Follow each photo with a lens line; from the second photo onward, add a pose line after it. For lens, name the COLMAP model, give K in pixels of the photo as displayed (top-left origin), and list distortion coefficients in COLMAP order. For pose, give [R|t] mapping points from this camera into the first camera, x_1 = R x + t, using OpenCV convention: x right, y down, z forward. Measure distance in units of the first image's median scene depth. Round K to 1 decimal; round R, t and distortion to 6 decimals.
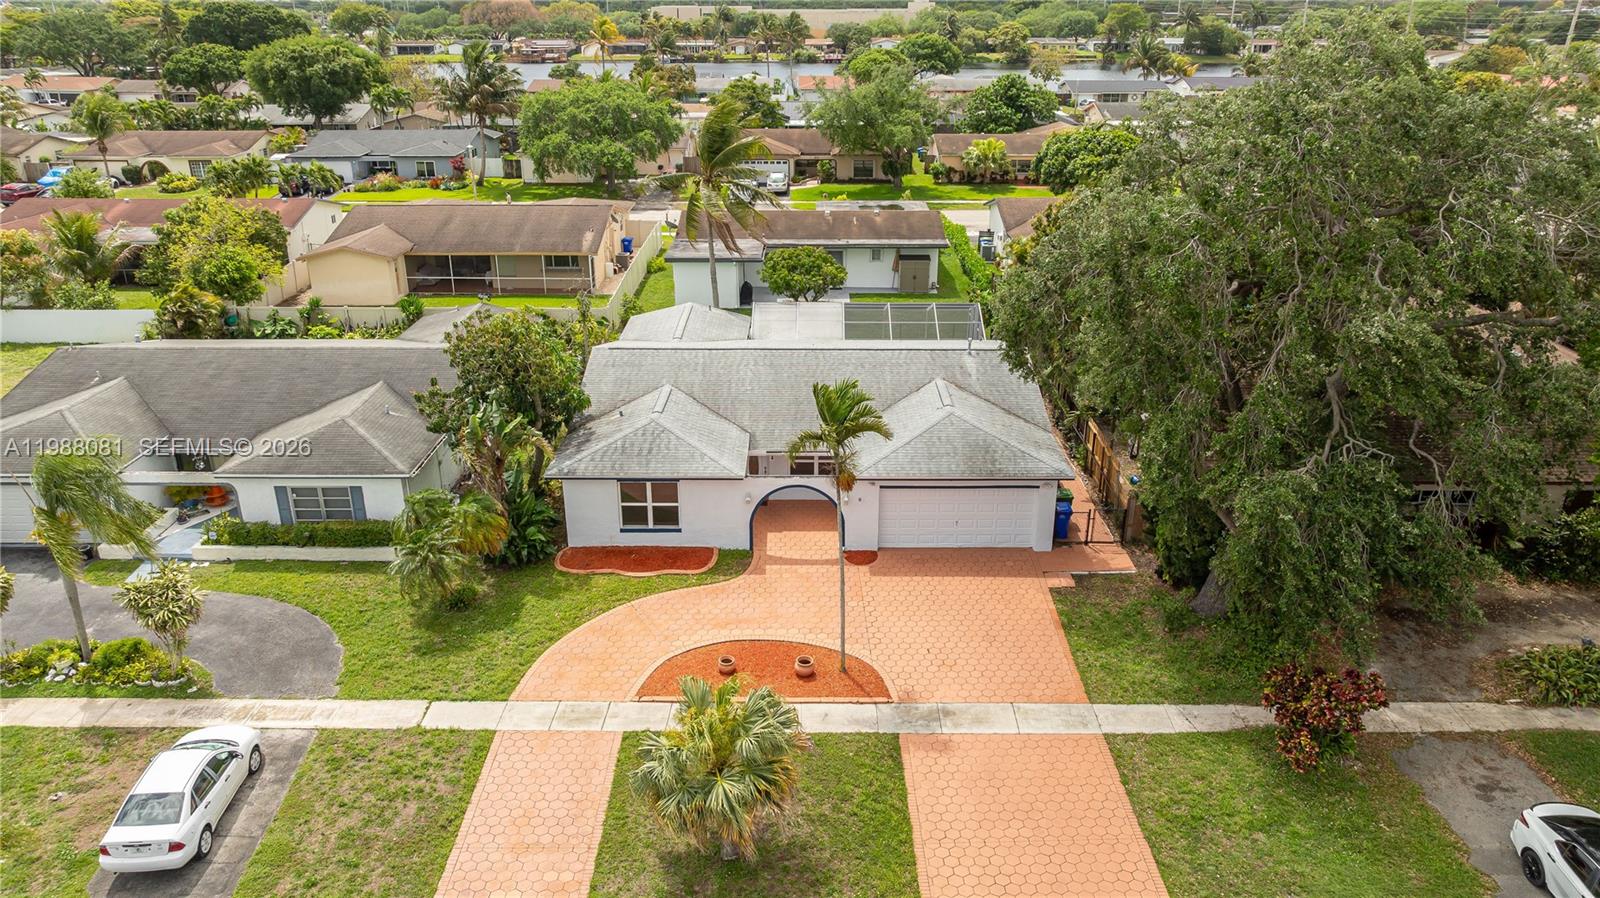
lens RADIAL K [[1127.7, 0, 802.1], [0, 1127.7, 447.8], [0, 0, 1]] dist [-0.039169, 0.035690]
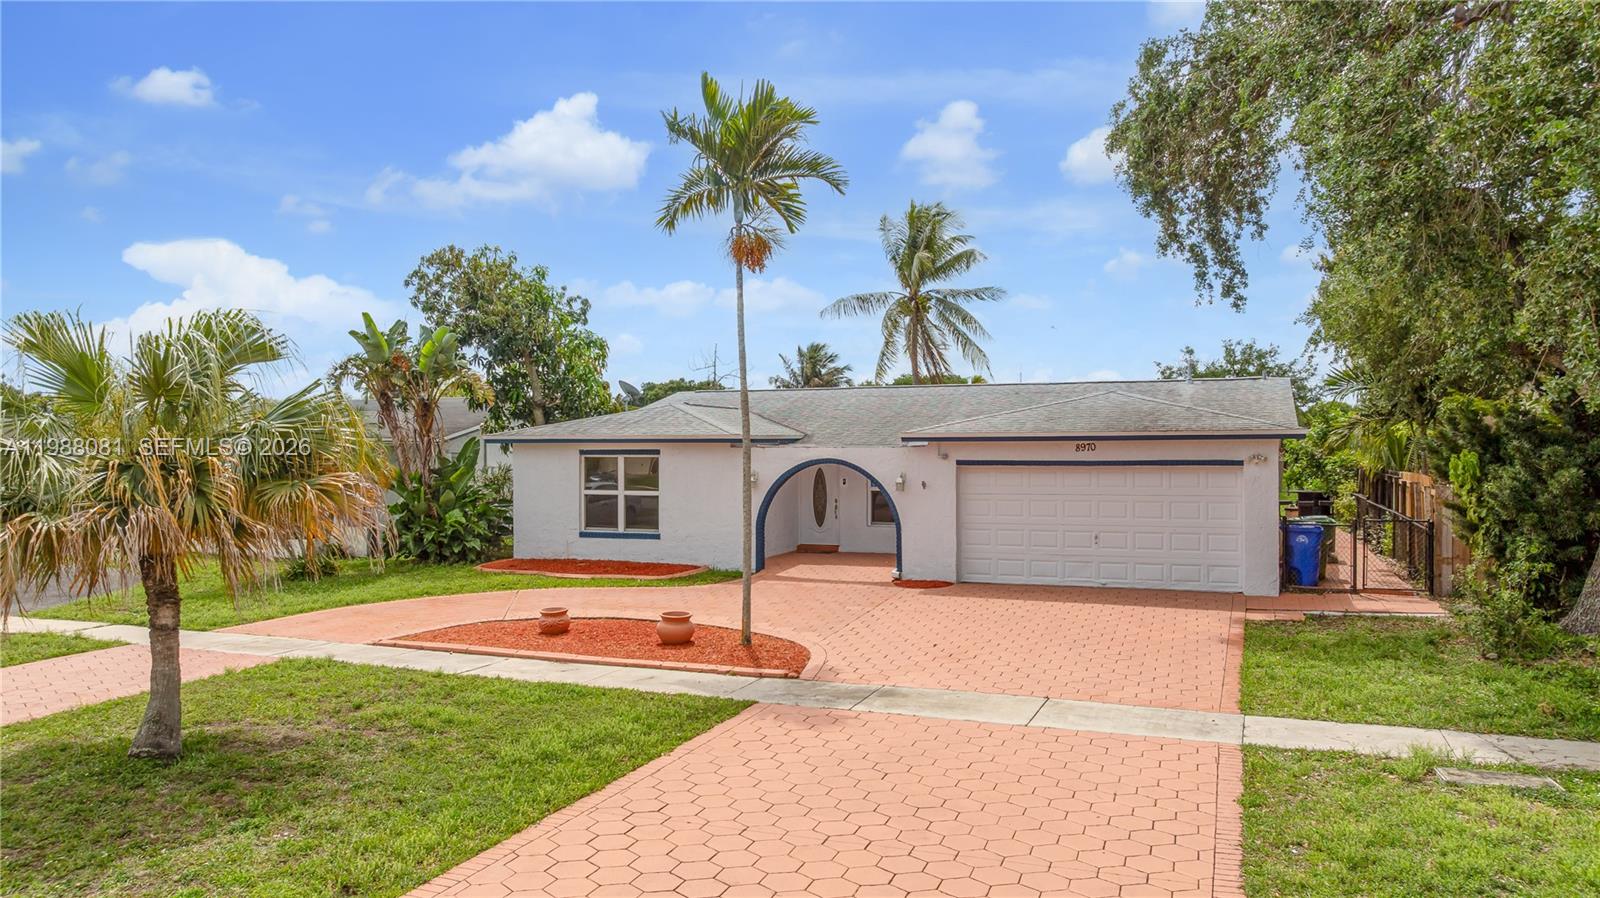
lens RADIAL K [[1127.7, 0, 801.5], [0, 1127.7, 453.0], [0, 0, 1]] dist [-0.039169, 0.035690]
pose [[0.931435, -0.001858, -0.363902, 0.207972], [-0.132919, 0.929158, -0.344960, 0.244911], [0.338764, 0.369678, 0.865204, 0.449968]]
